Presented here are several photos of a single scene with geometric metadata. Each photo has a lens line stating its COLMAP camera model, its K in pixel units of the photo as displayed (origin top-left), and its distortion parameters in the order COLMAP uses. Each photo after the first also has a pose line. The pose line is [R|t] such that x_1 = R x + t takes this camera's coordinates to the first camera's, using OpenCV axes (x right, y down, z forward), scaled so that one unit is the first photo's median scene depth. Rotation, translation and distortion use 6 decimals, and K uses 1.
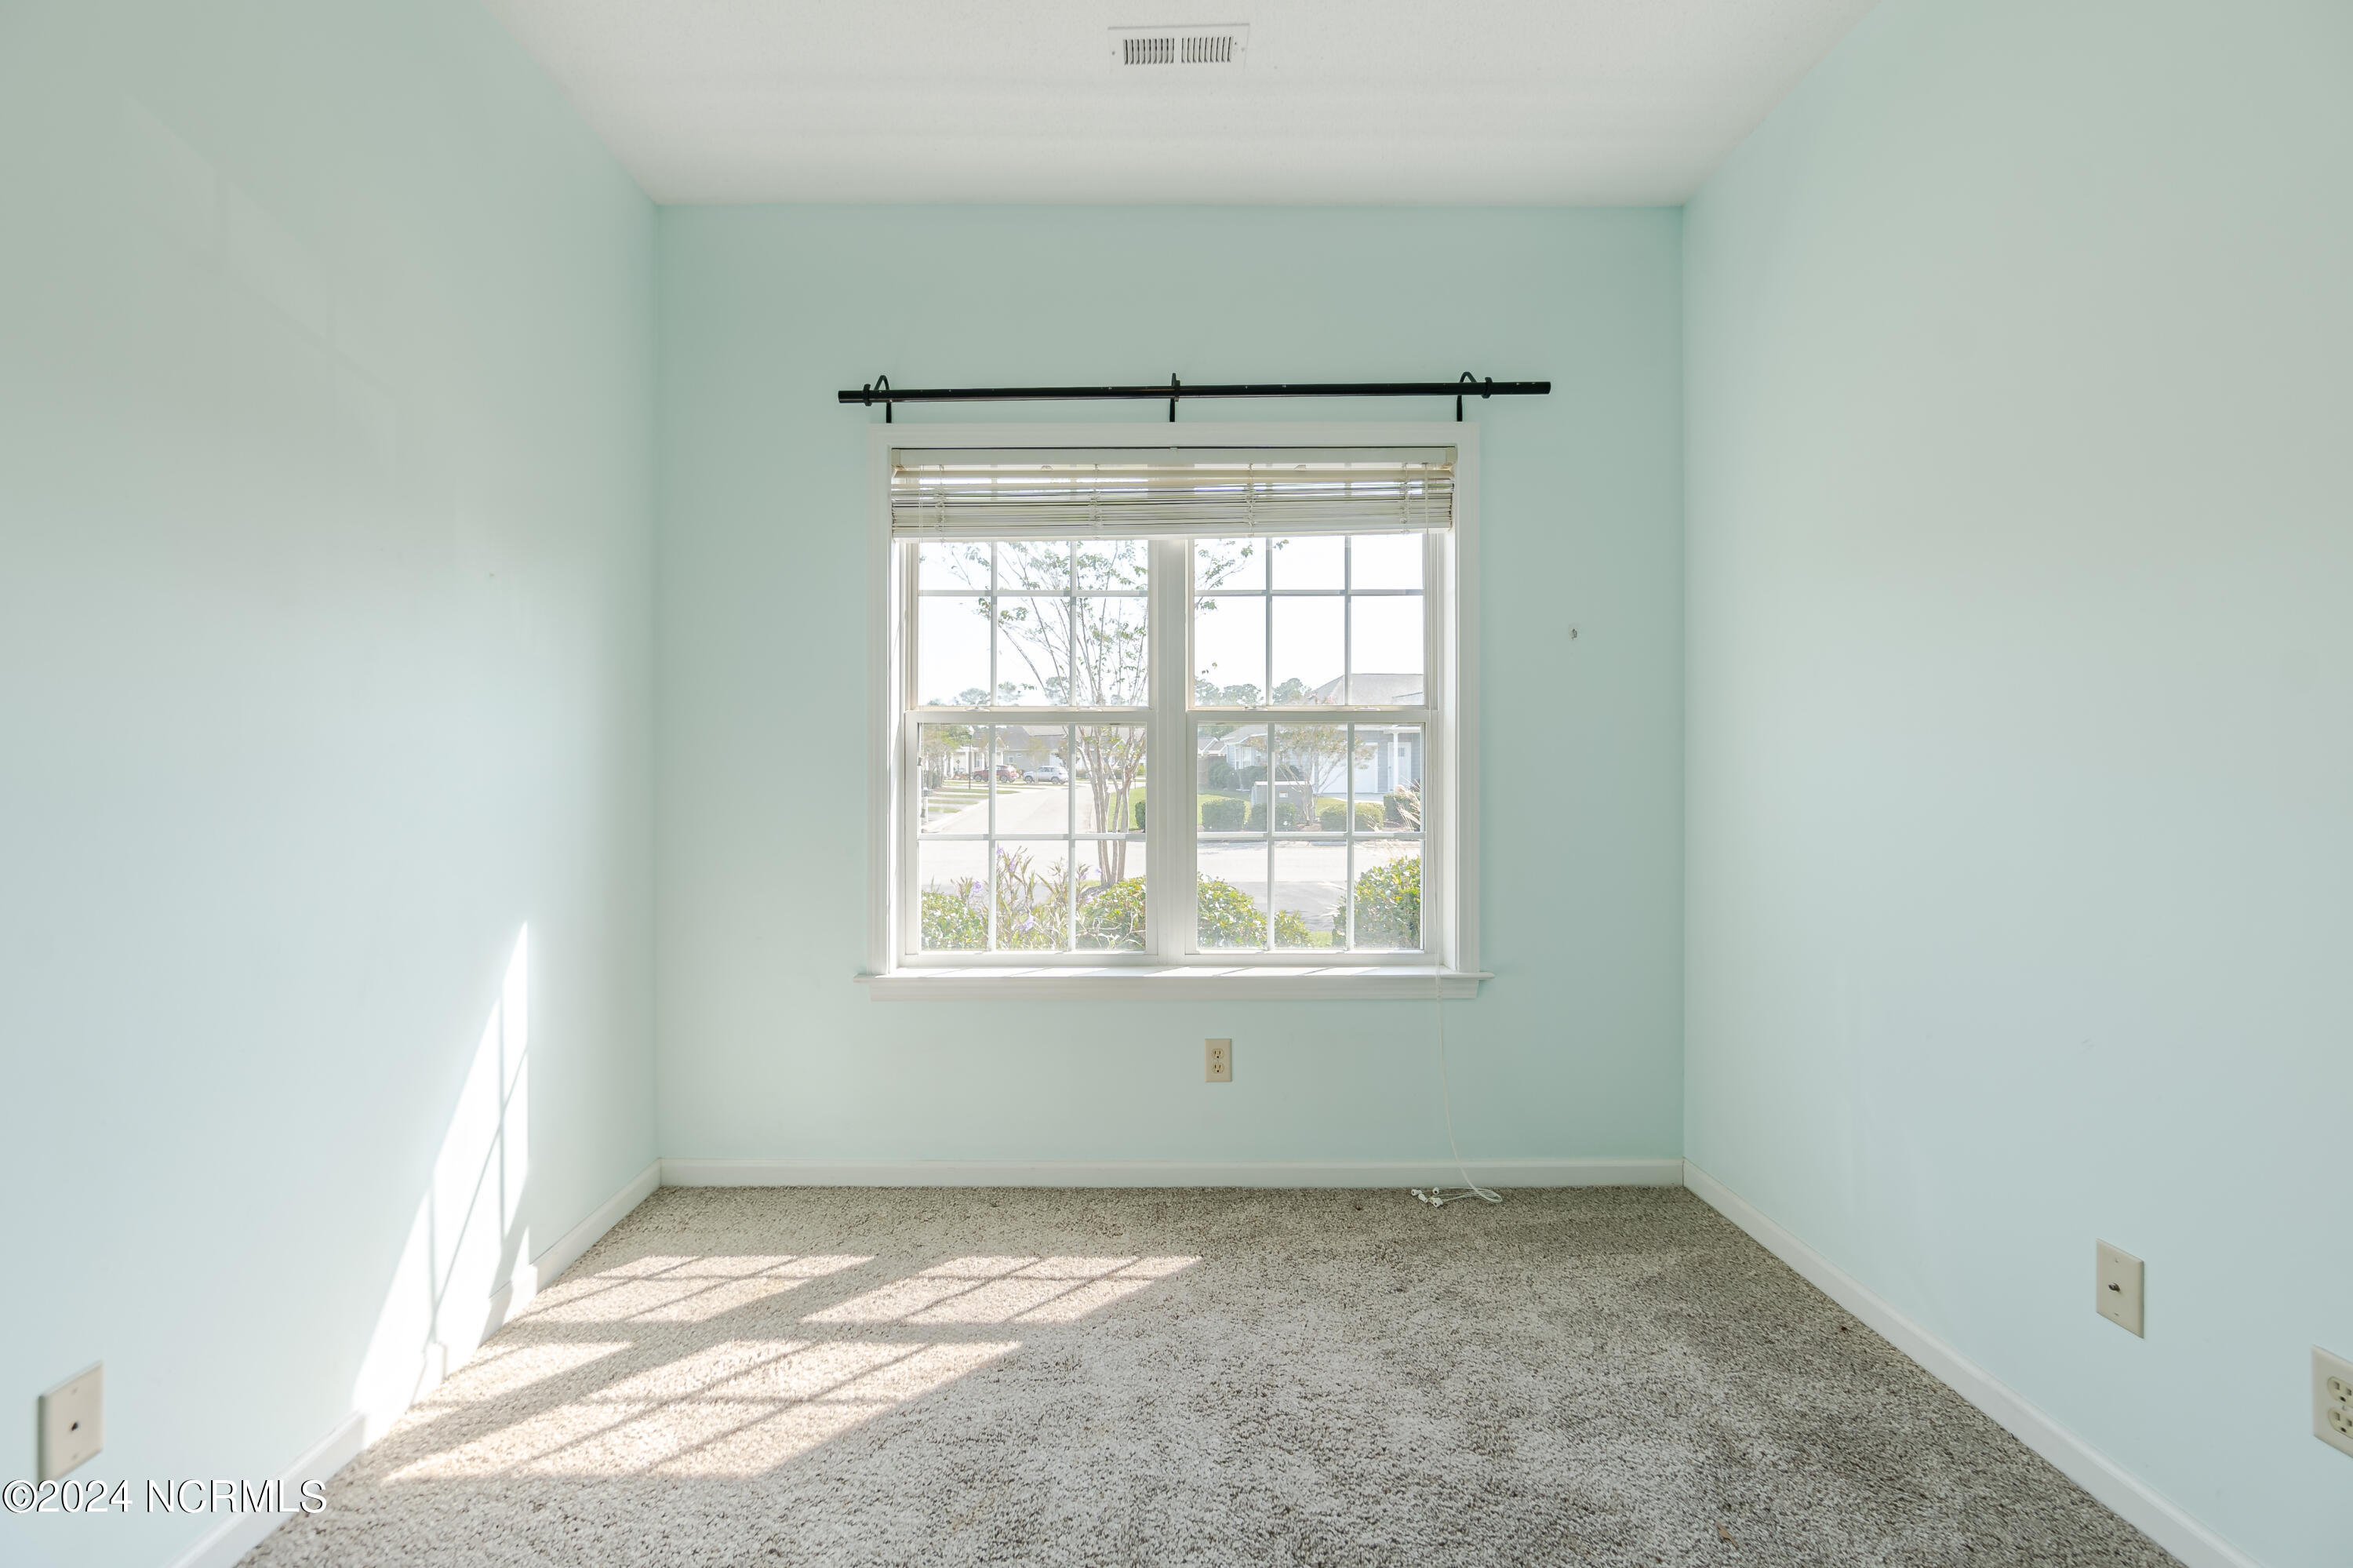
lens RADIAL K [[1022.4, 0, 1171.4], [0, 1022.4, 768.4], [0, 0, 1]] dist [-0.010615, 0.004551]
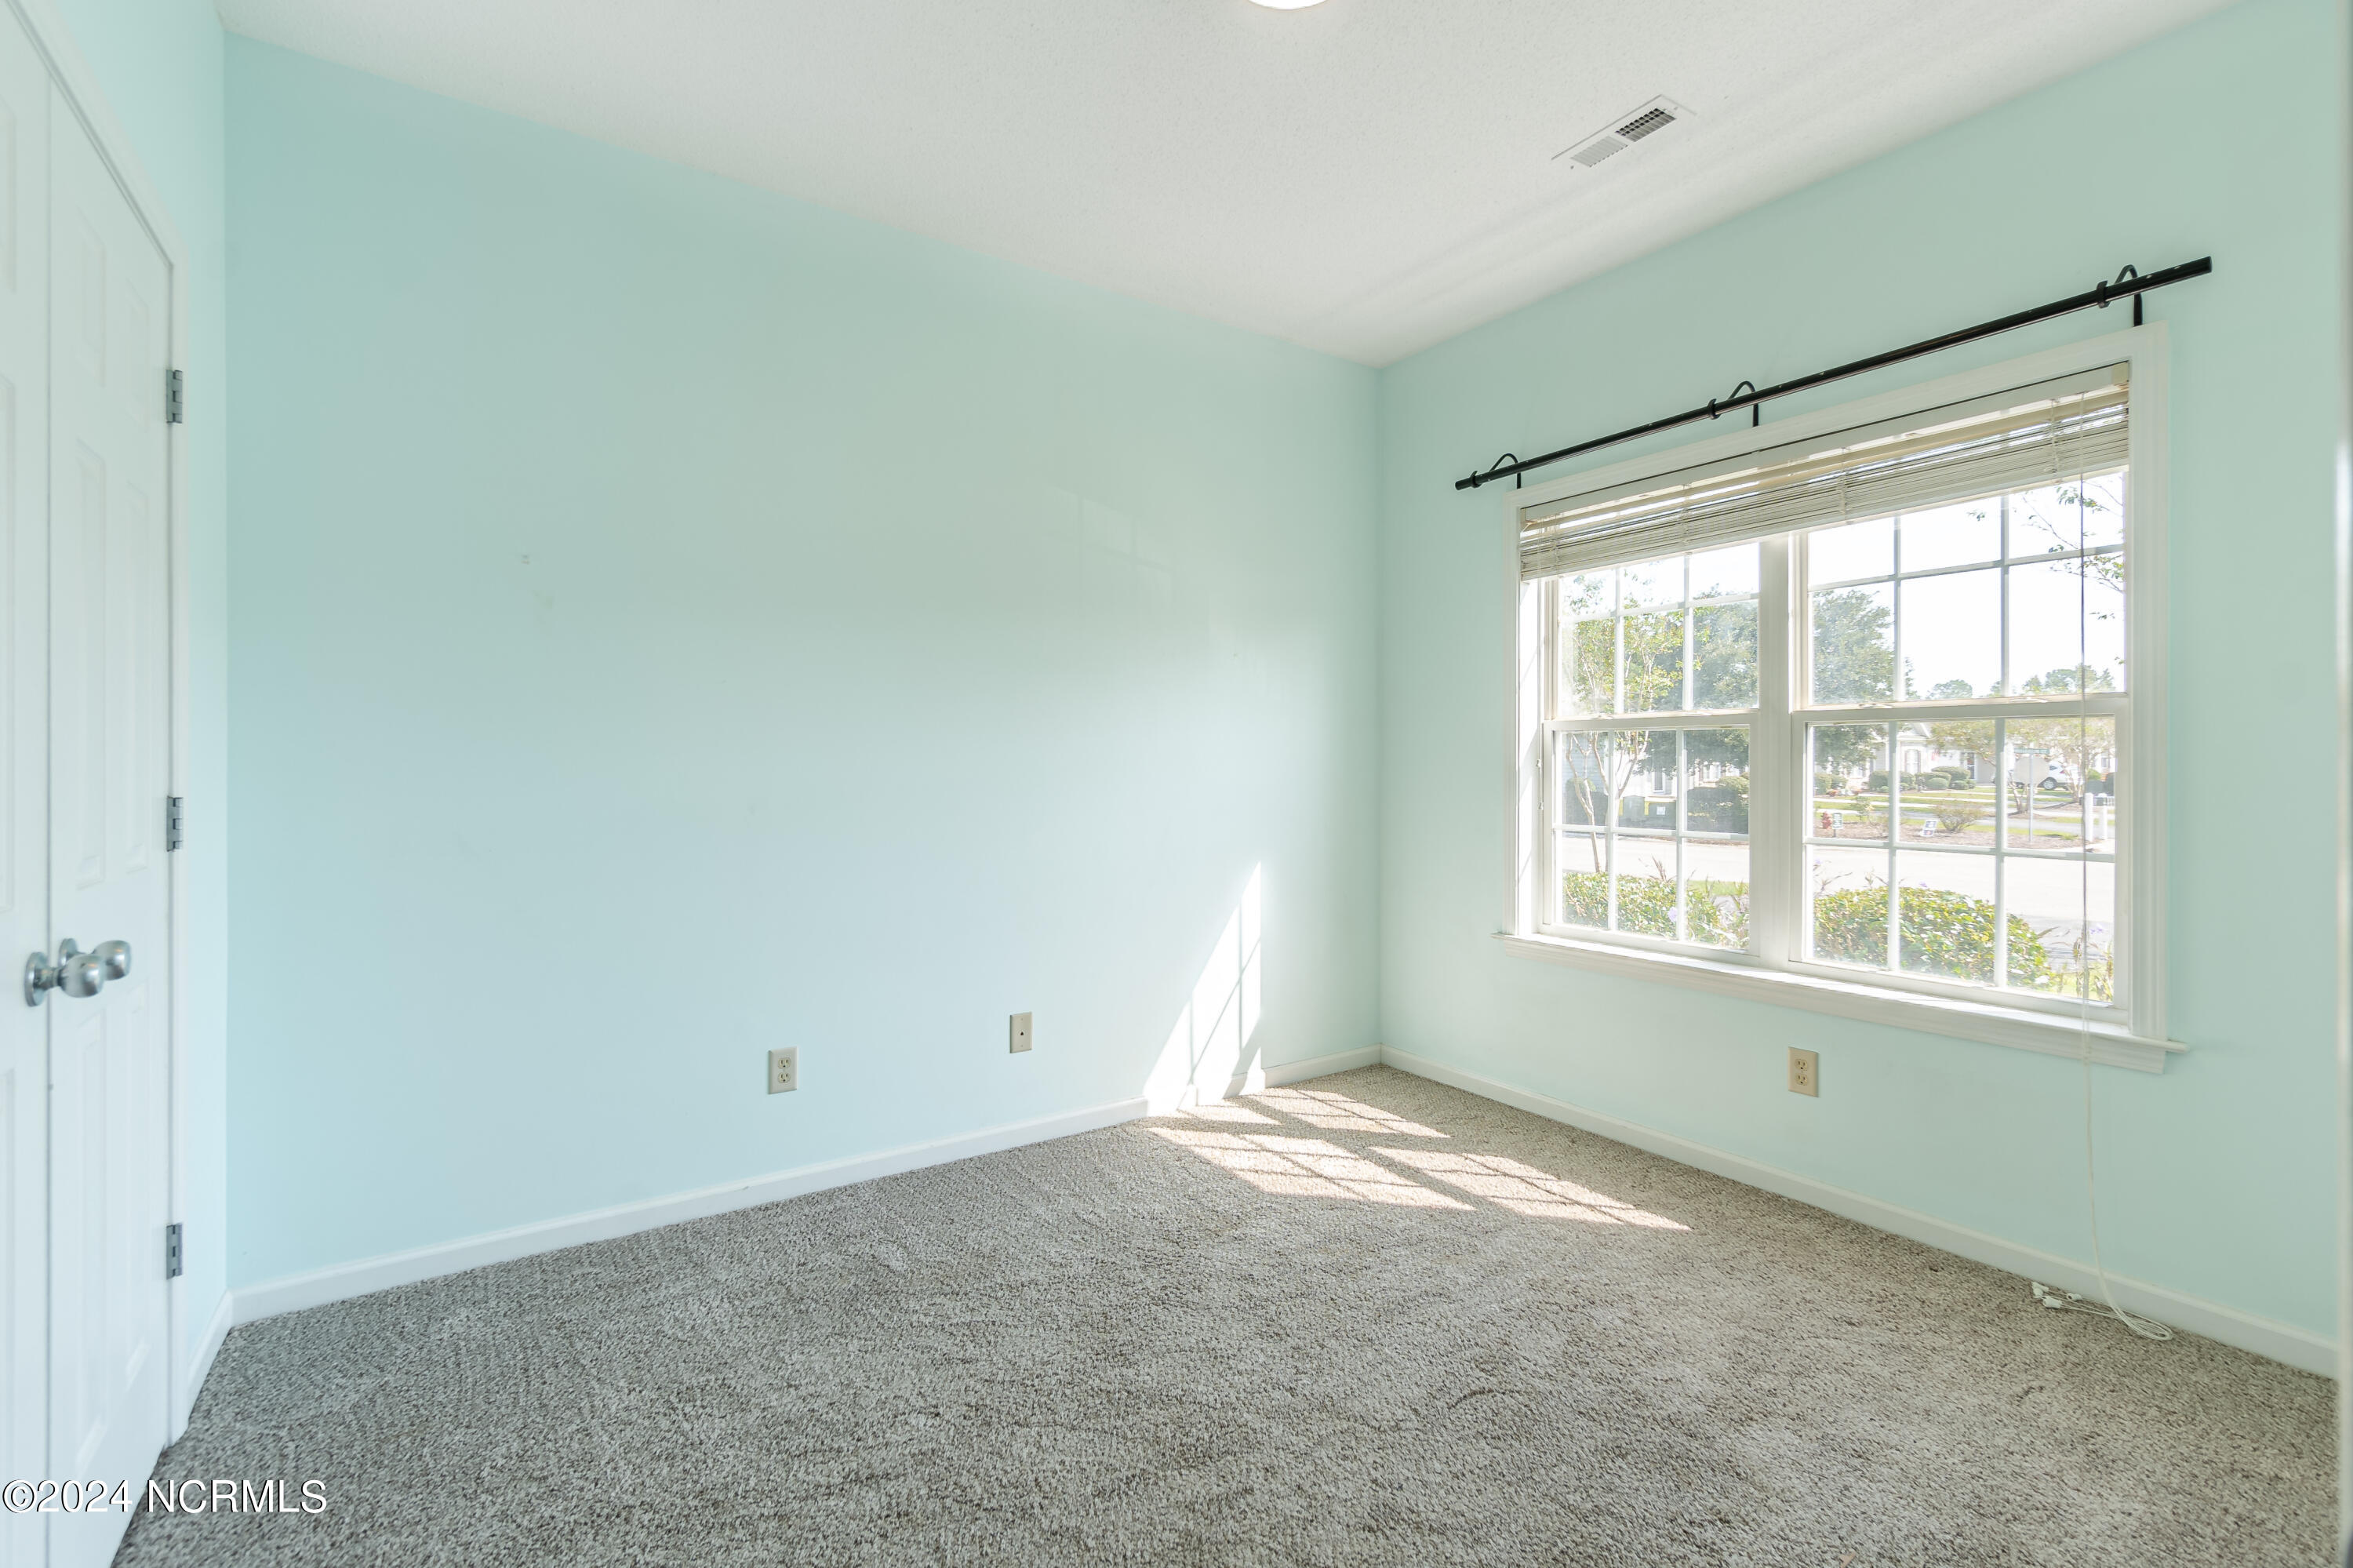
lens RADIAL K [[1044.0, 0, 1193.7], [0, 1044.0, 776.8], [0, 0, 1]] dist [-0.002343, 0.000674]
pose [[0.570746, 0.011481, -0.821046, 0.627850], [-0.009979, 0.999925, 0.007045, 0.005693], [0.821066, 0.004172, 0.570818, -0.048468]]
